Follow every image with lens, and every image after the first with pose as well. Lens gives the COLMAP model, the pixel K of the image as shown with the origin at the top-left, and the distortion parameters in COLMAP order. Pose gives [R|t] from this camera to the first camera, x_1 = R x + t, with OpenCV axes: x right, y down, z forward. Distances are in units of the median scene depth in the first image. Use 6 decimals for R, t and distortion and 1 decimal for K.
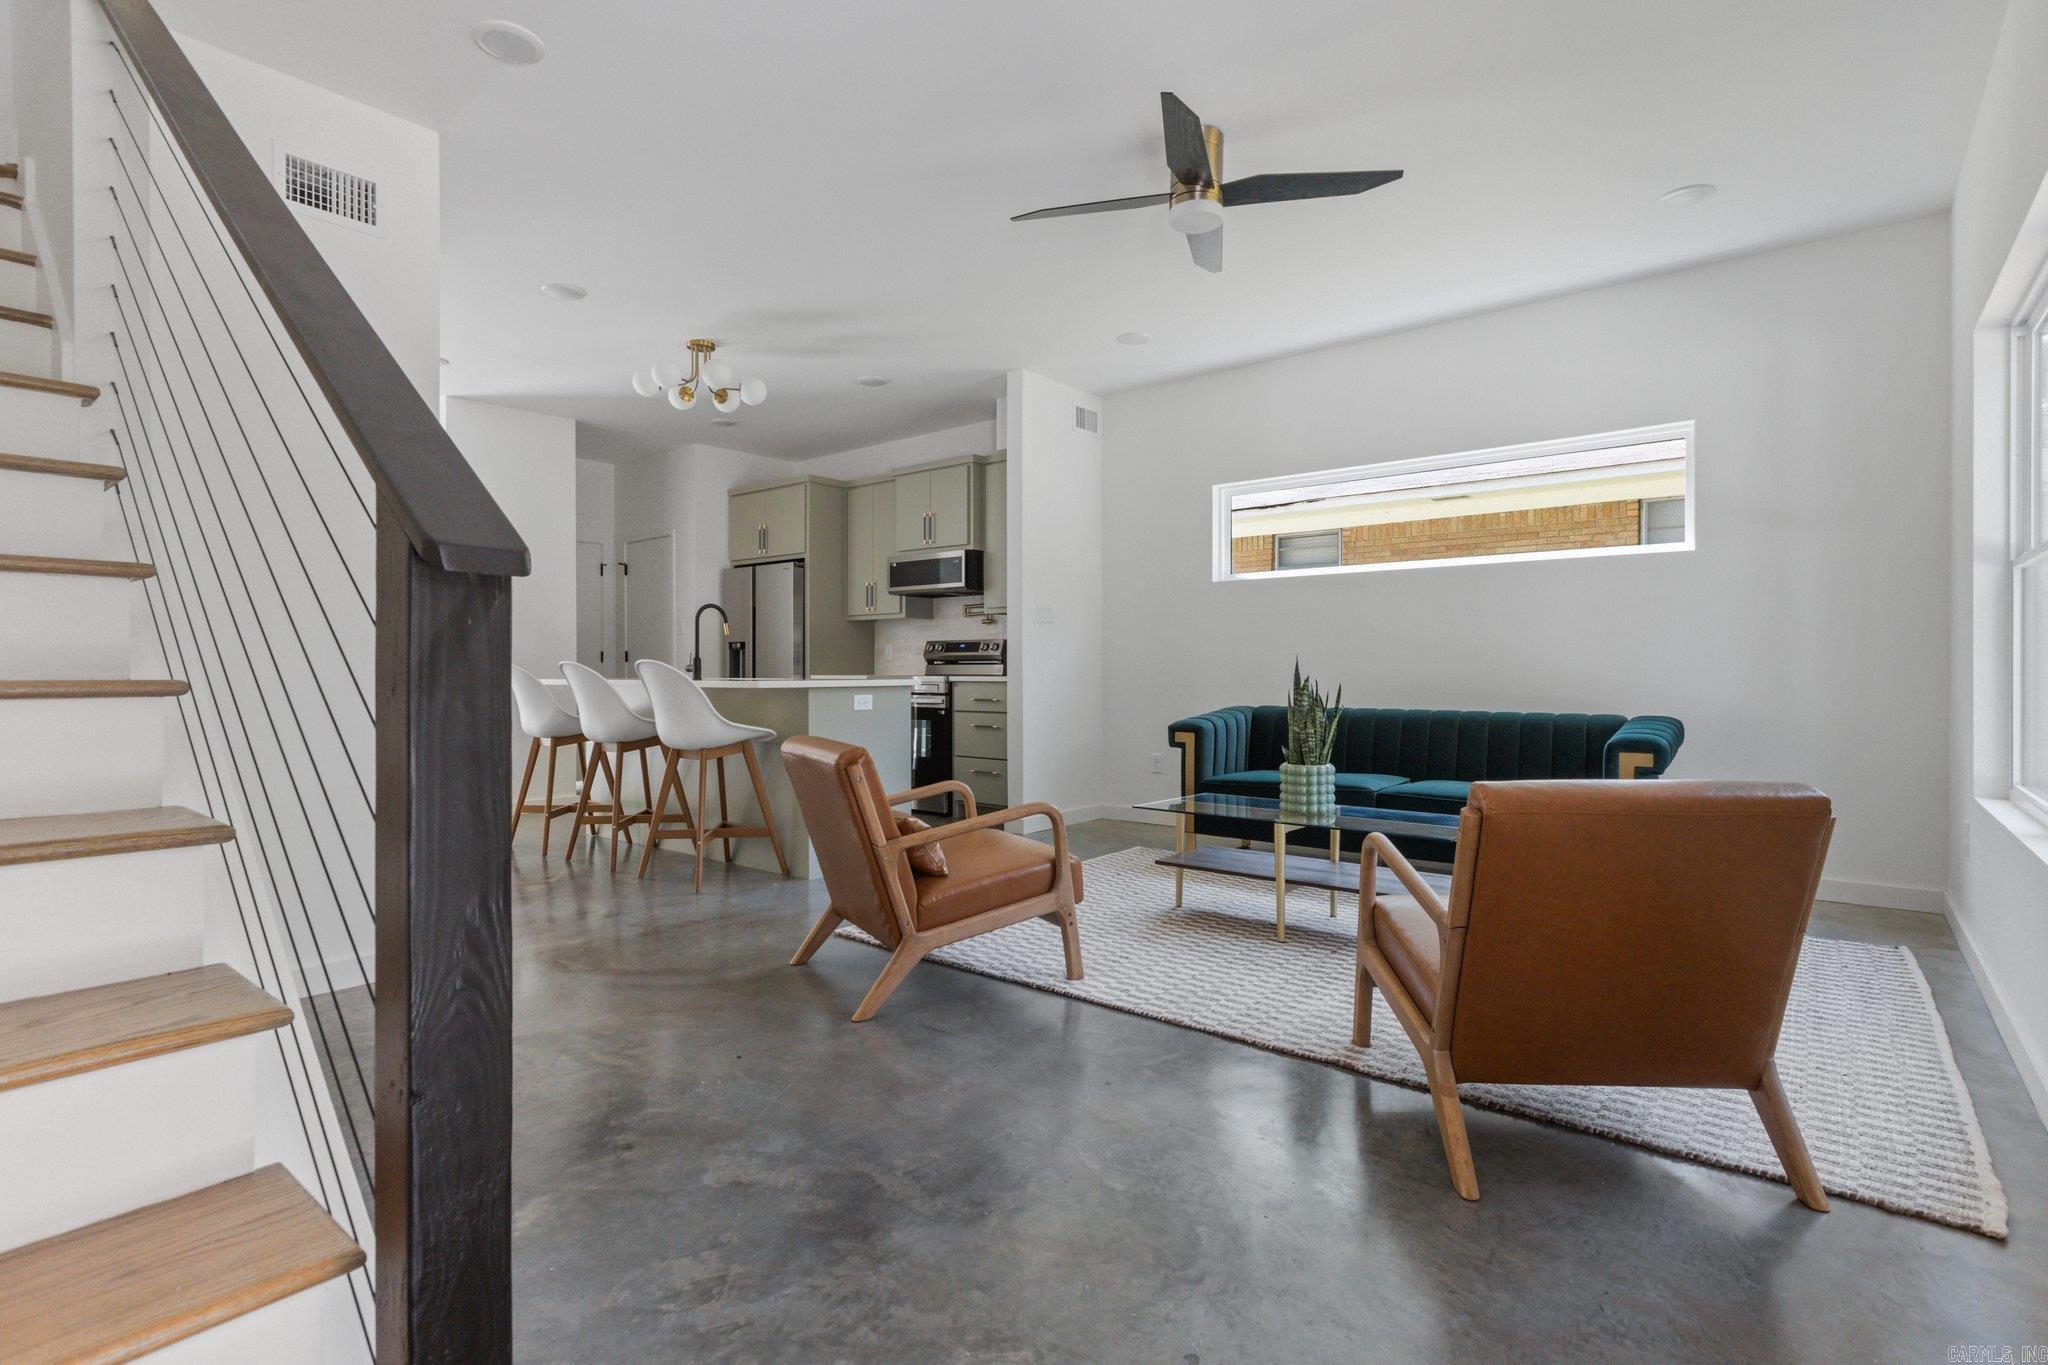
lens RADIAL K [[983.8, 0, 1019.0], [0, 983.8, 670.6], [0, 0, 1]] dist [-0.000736, -0.000660]
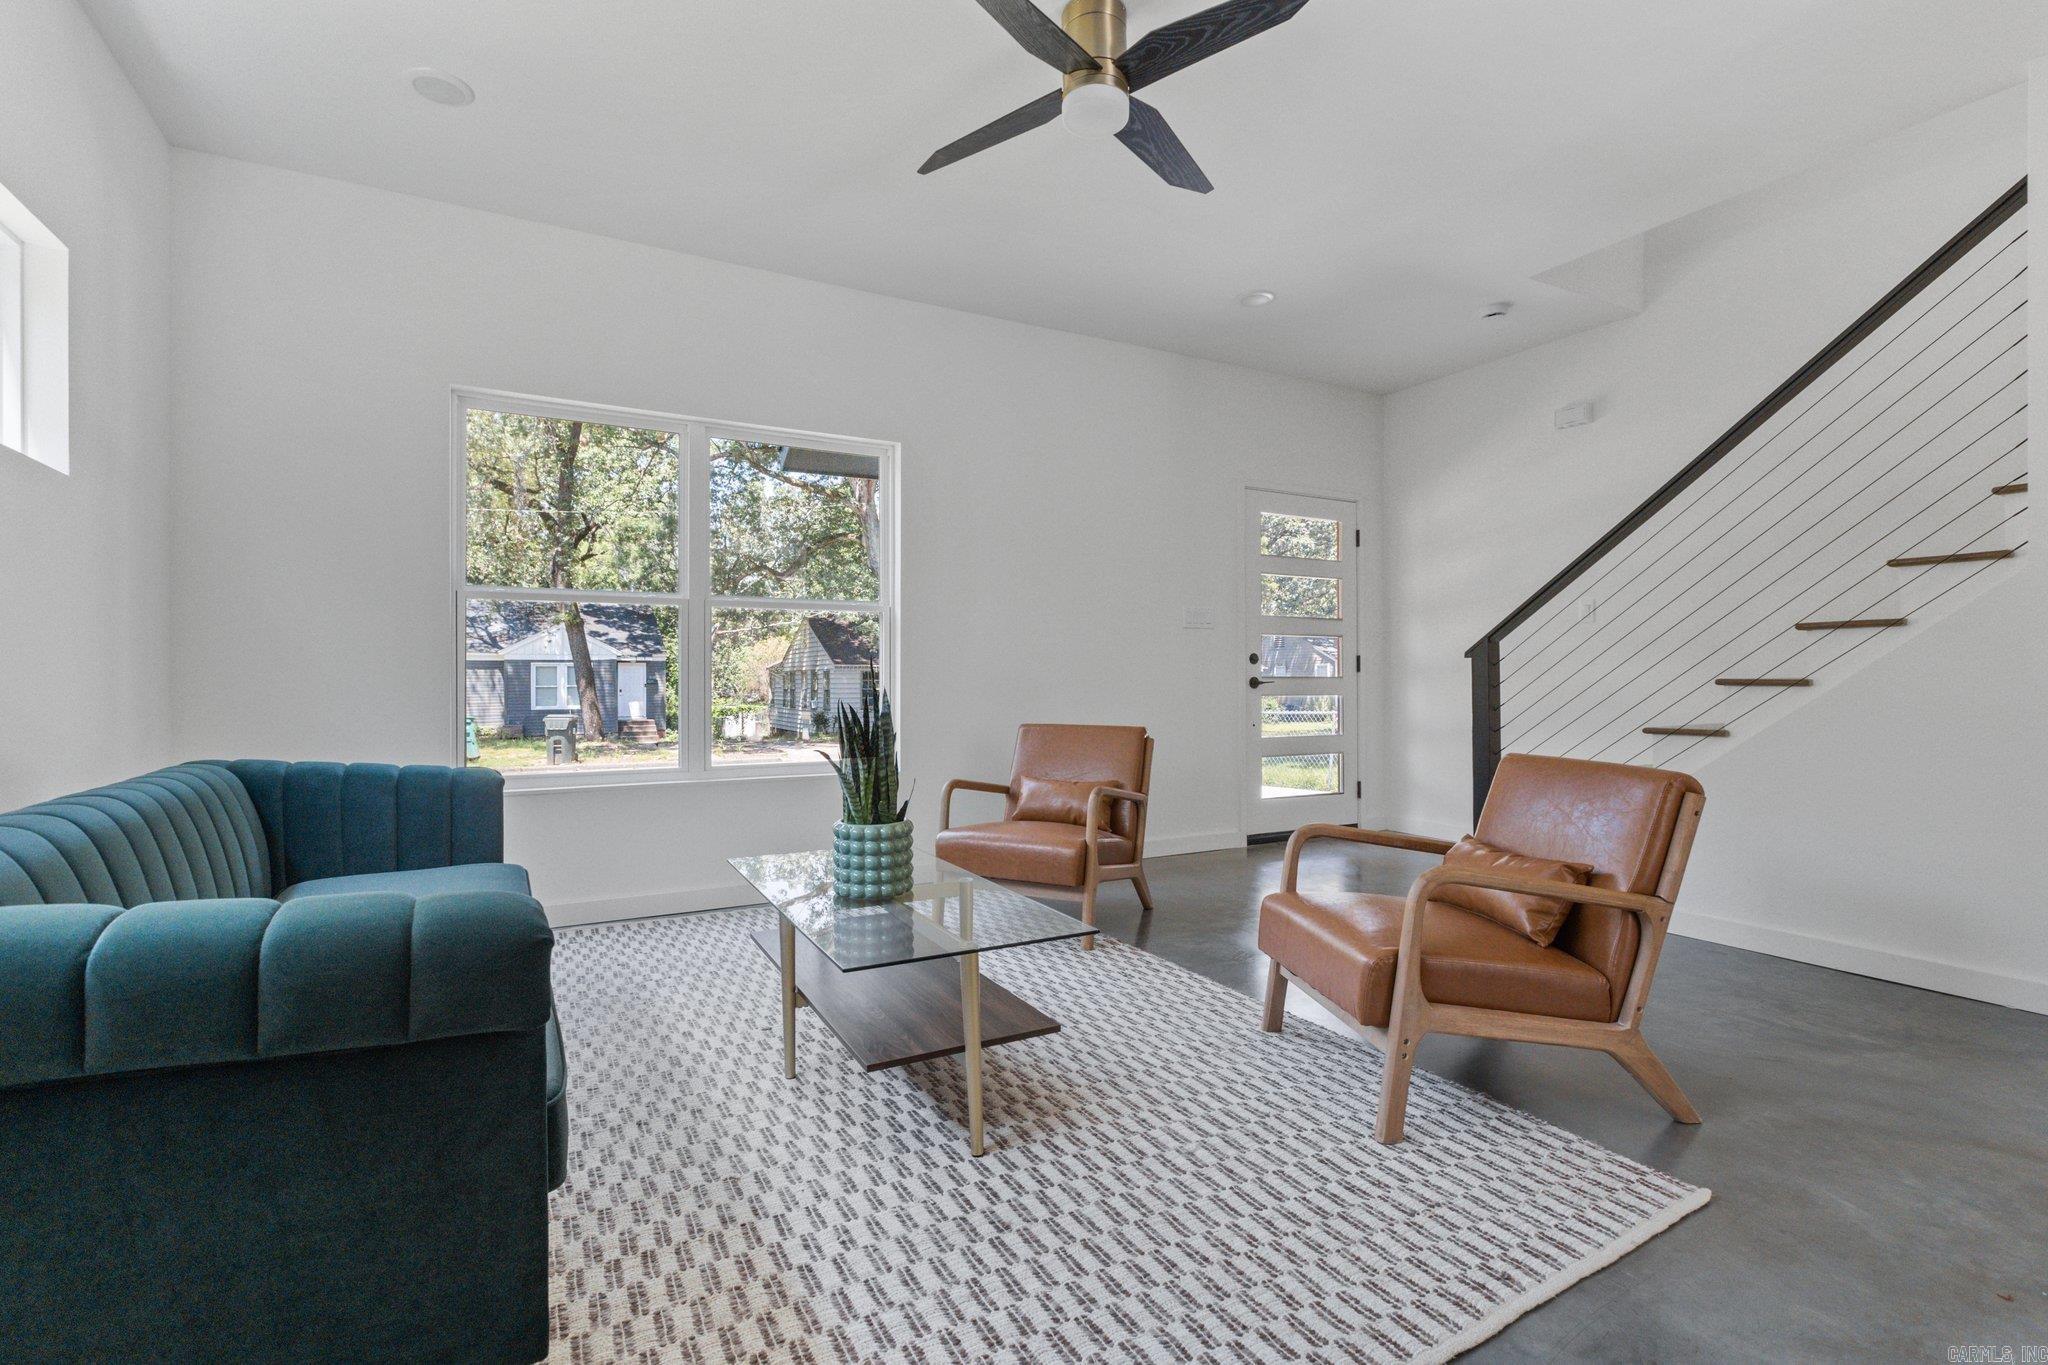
lens RADIAL K [[939.0, 0, 1031.5], [0, 939.0, 680.7], [0, 0, 1]] dist [0.001402, 0.000585]
pose [[-0.932942, 0.004516, 0.359998, -0.023659], [0.006243, 0.999974, 0.003633, -0.001282], [-0.359973, 0.005637, -0.932946, 0.958346]]
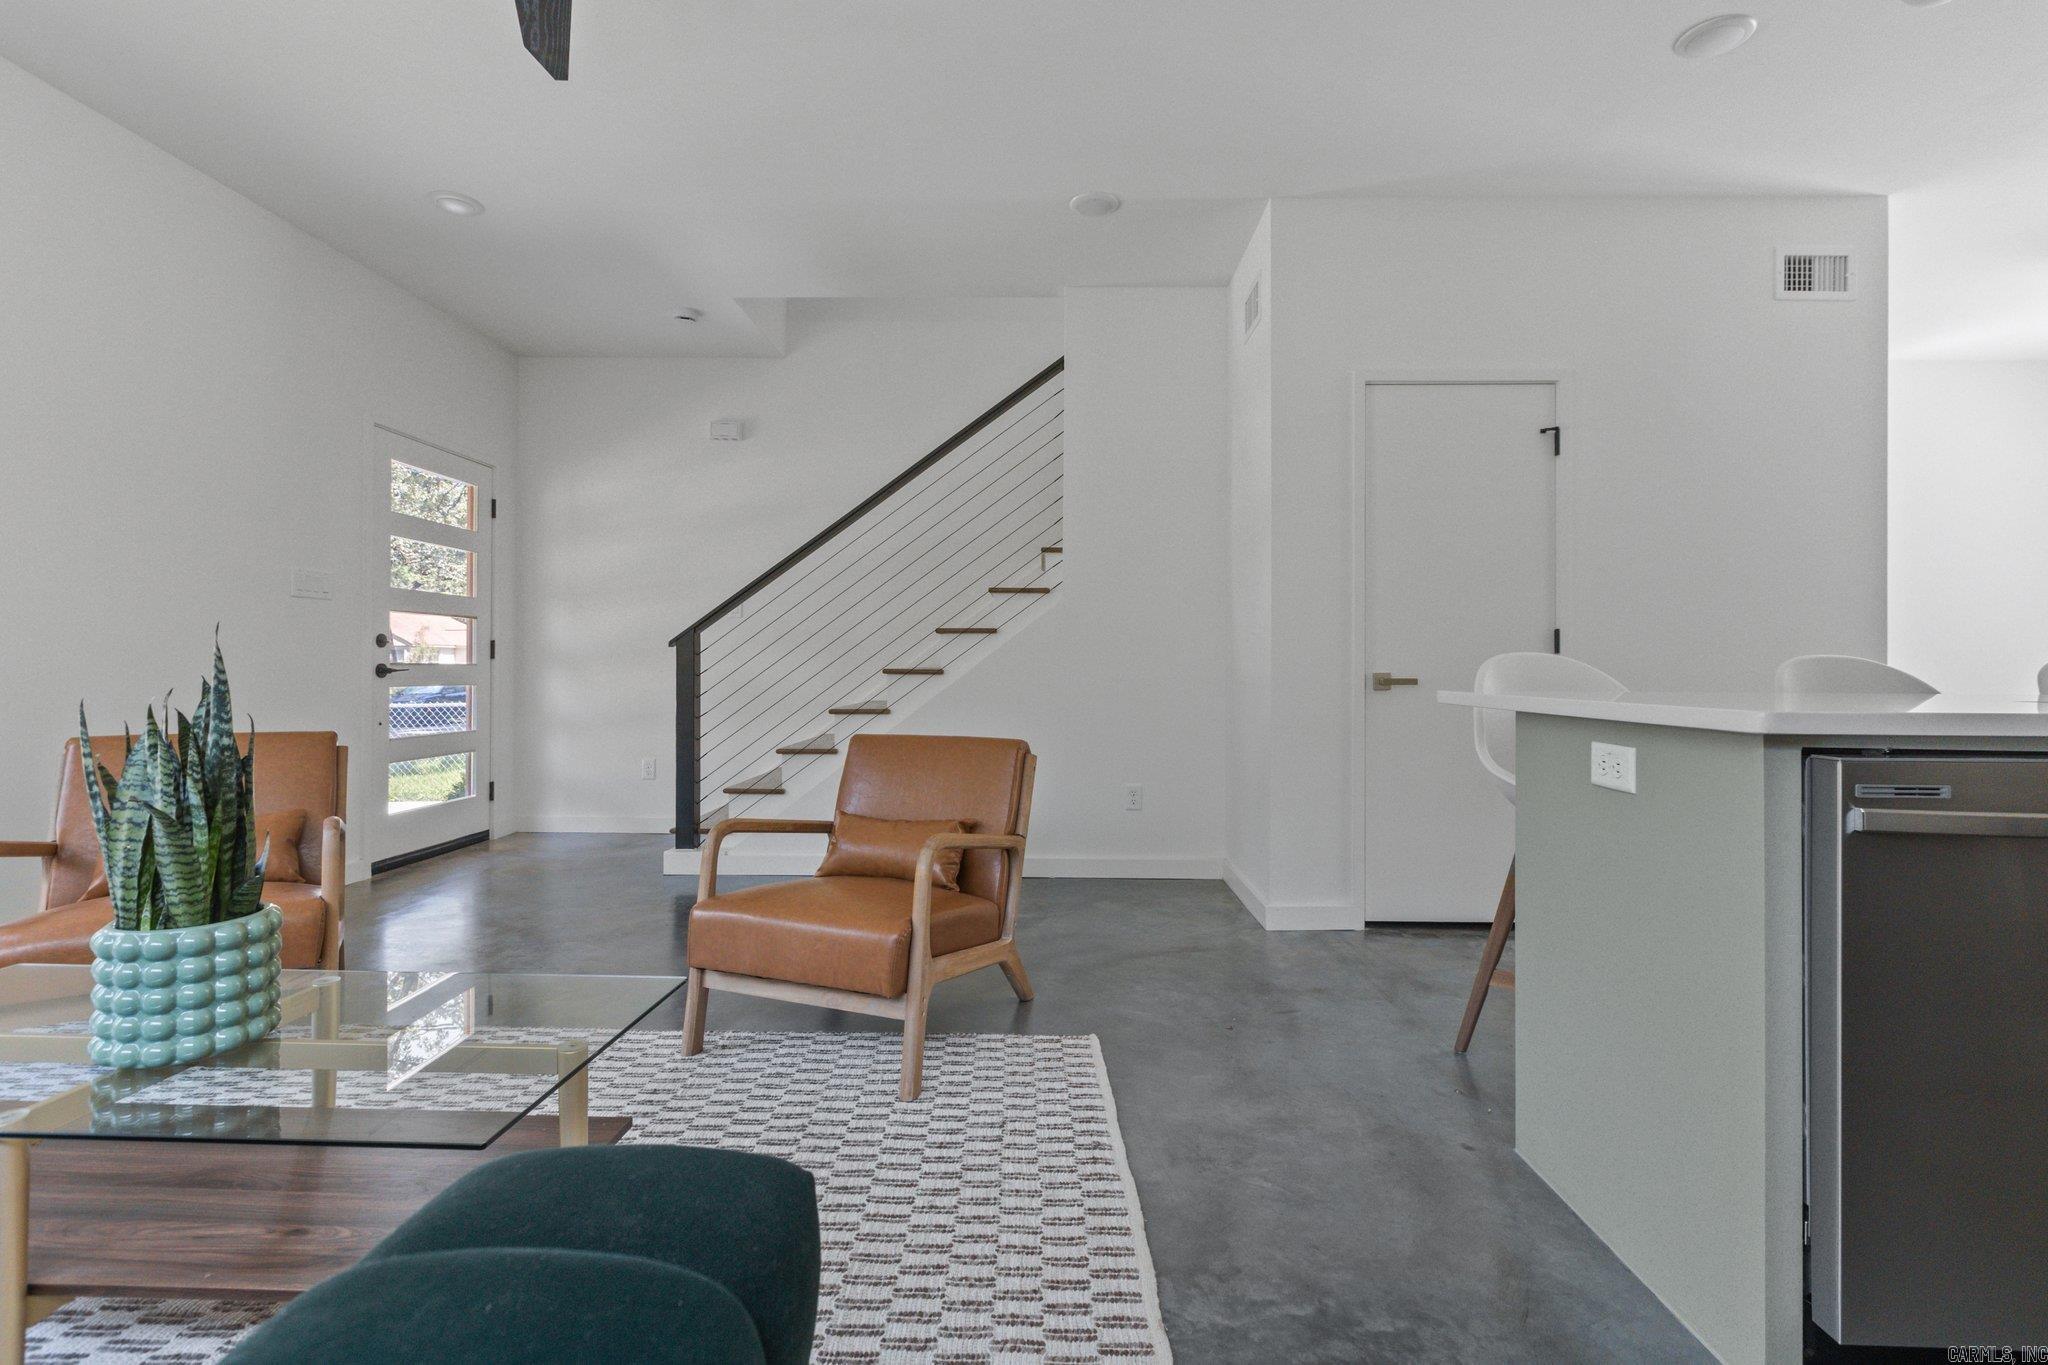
lens RADIAL K [[930.1, 0, 1032.2], [0, 930.1, 664.2], [0, 0, 1]] dist [-0.000794, -0.000604]
pose [[-0.778487, -0.003218, -0.627653, 0.163649], [-0.004280, 0.999991, 0.000181, -0.002012], [0.627647, 0.002828, -0.778493, 0.909083]]
